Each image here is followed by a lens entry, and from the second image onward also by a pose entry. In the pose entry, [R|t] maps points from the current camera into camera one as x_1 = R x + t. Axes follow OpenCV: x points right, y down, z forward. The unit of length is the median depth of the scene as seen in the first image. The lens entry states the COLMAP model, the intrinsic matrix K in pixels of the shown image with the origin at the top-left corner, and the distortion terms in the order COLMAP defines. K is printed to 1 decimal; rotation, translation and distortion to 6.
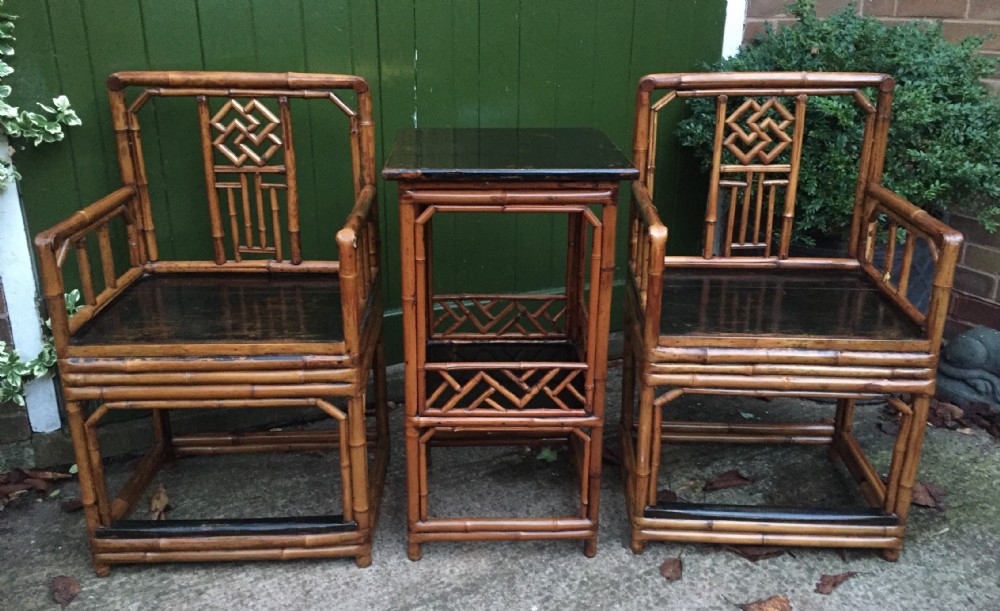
lens RADIAL K [[855.0, 0, 498.4], [0, 855.0, 287.2], [0, 0, 1]] dist [0.084933, -0.122474]
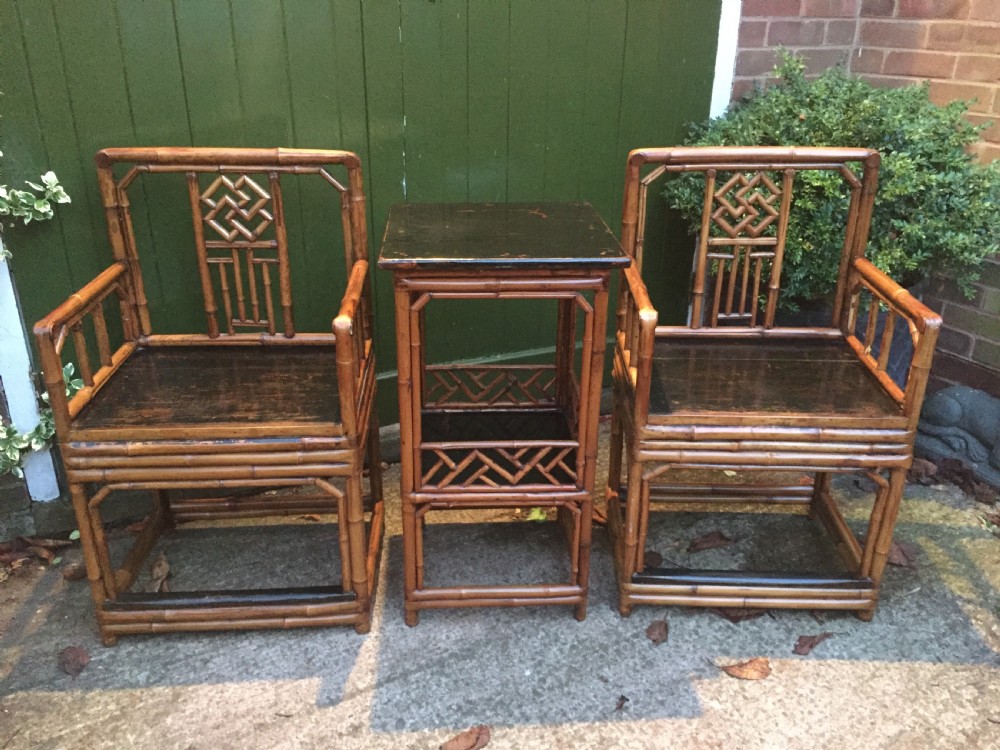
lens RADIAL K [[857.3, 0, 498.5], [0, 857.3, 370.0], [0, 0, 1]] dist [0.084642, -0.125008]
pose [[0.999743, -0.006165, 0.021803, -0.013297], [0.004593, 0.997435, 0.071437, -0.066046], [-0.022187, -0.071319, 0.997207, -0.020271]]
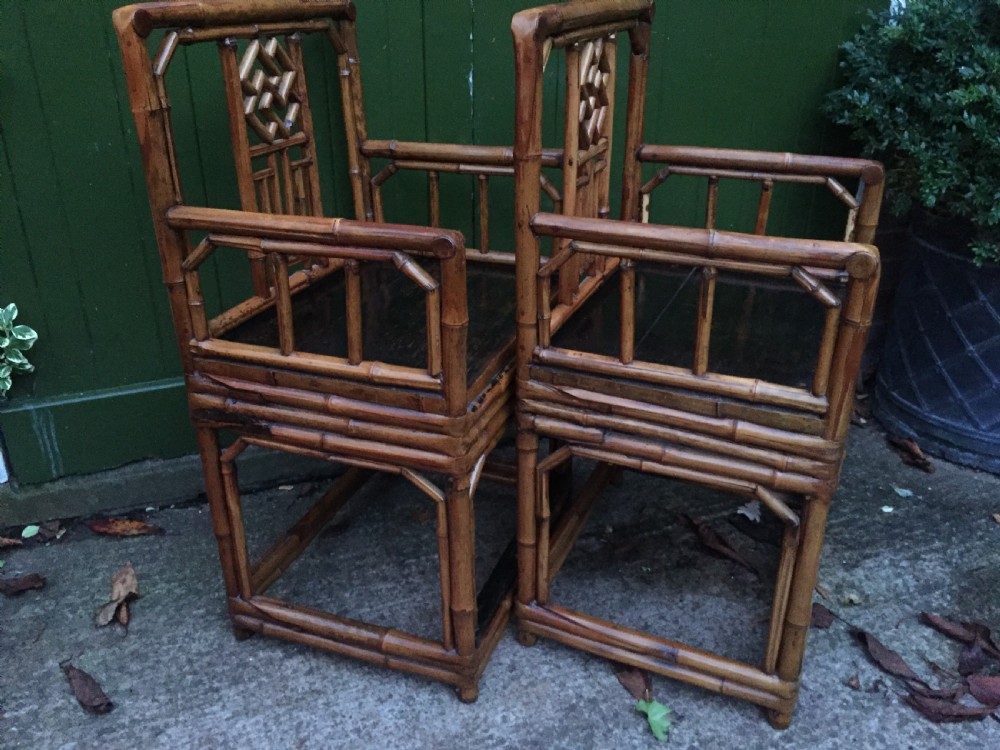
lens RADIAL K [[857.3, 0, 498.5], [0, 857.3, 370.0], [0, 0, 1]] dist [0.084642, -0.125008]
pose [[0.997206, 0.031420, -0.067776, -0.019516], [-0.025491, 0.995915, 0.086626, -0.017990], [0.070220, -0.084656, 0.993933, 0.311074]]
